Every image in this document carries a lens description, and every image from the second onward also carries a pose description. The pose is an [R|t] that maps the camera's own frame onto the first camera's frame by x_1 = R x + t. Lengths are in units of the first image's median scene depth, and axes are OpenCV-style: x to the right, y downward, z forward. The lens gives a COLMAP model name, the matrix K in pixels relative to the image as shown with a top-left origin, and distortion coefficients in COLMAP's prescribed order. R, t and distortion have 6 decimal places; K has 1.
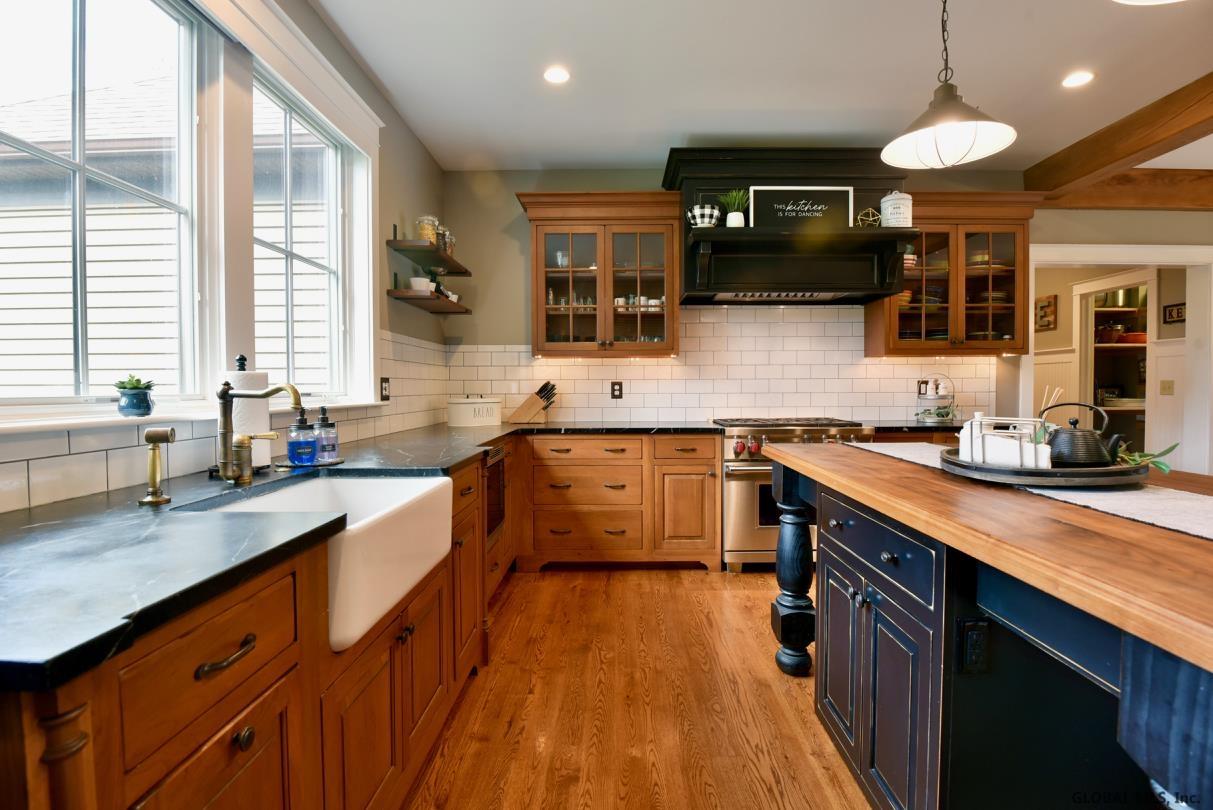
lens RADIAL K [[594.6, 0, 616.0], [0, 594.6, 401.4], [0, 0, 1]] dist [-0.024030, -0.003621]
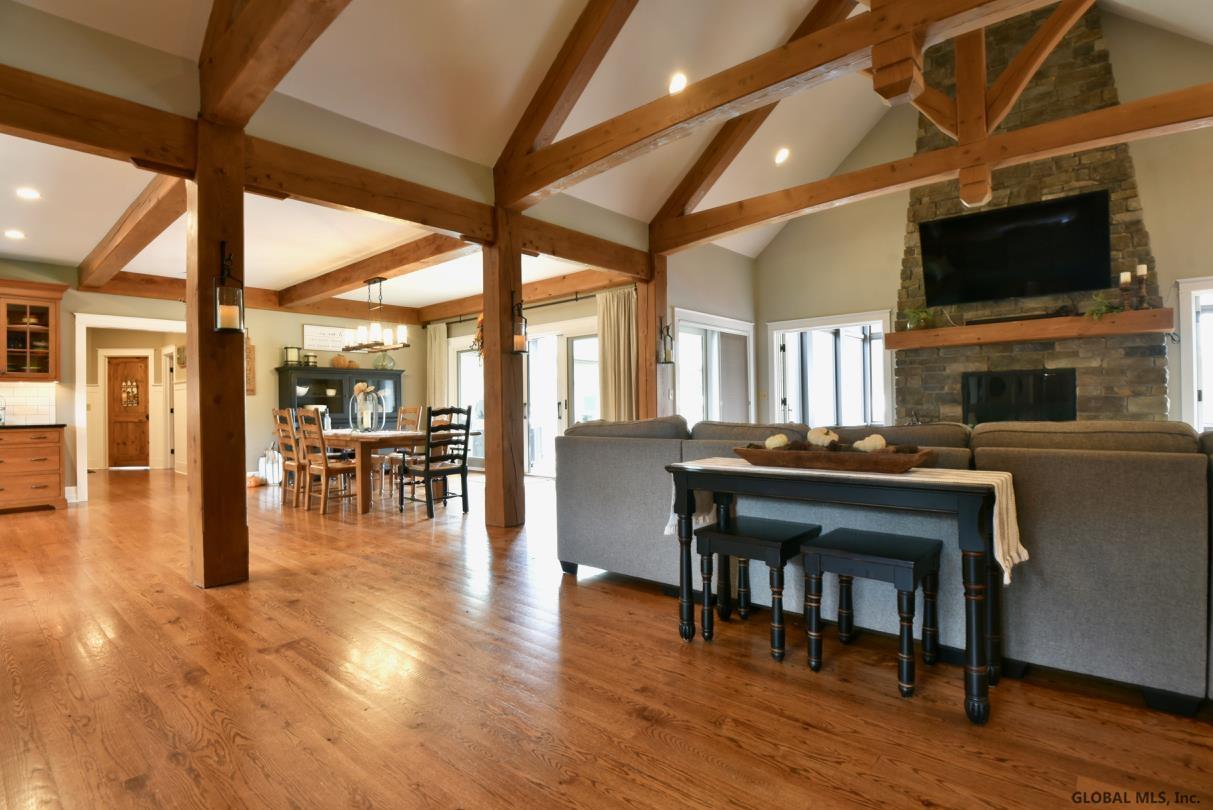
lens RADIAL K [[594.6, 0, 607.0], [0, 594.6, 402.9], [0, 0, 1]] dist [-0.024030, -0.003621]
pose [[0.655487, 0.000890, 0.755206, 0.476529], [0.030164, 0.999170, -0.027359, 0.067976], [-0.754604, 0.040713, 0.654916, -1.184660]]
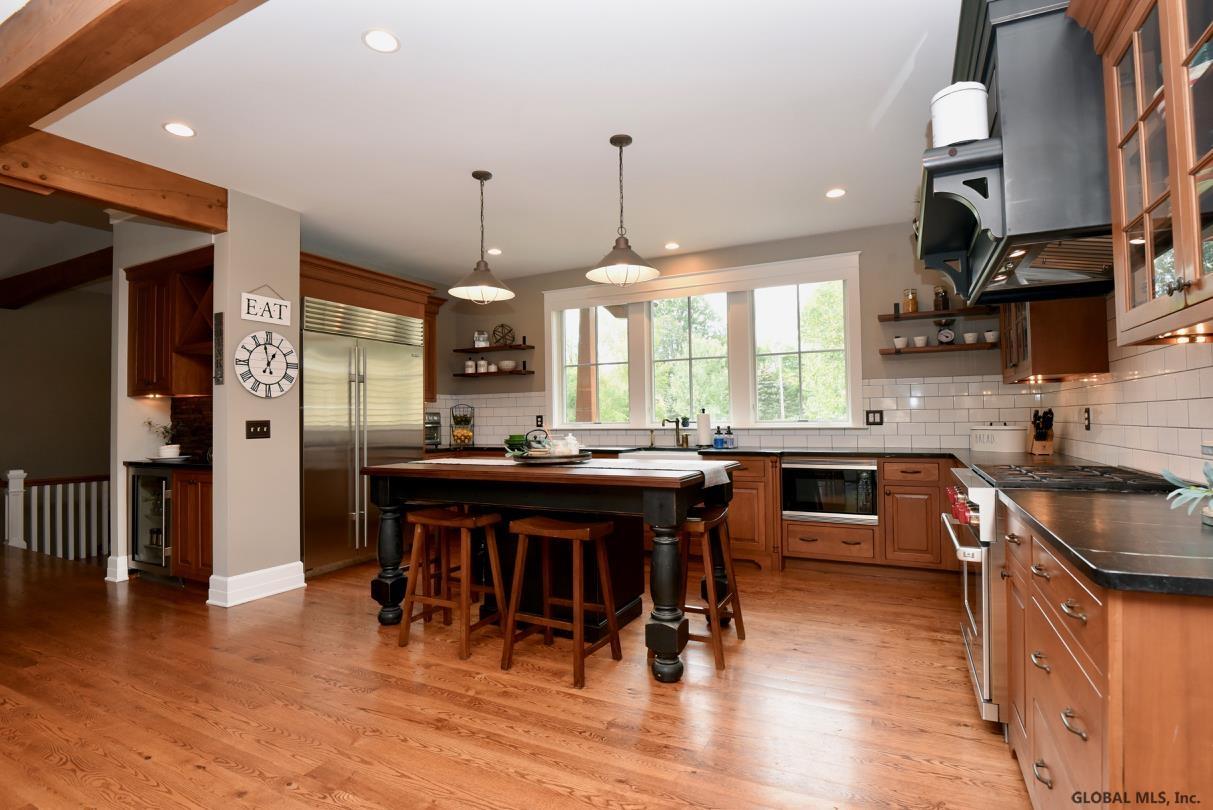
lens RADIAL K [[594.6, 0, 611.5], [0, 594.6, 410.7], [0, 0, 1]] dist [-0.024030, -0.003621]
pose [[-0.443845, -0.003640, -0.896096, 1.005017], [-0.008142, 0.999967, -0.000029, -0.026085], [0.896067, 0.007283, -0.443860, 0.843077]]
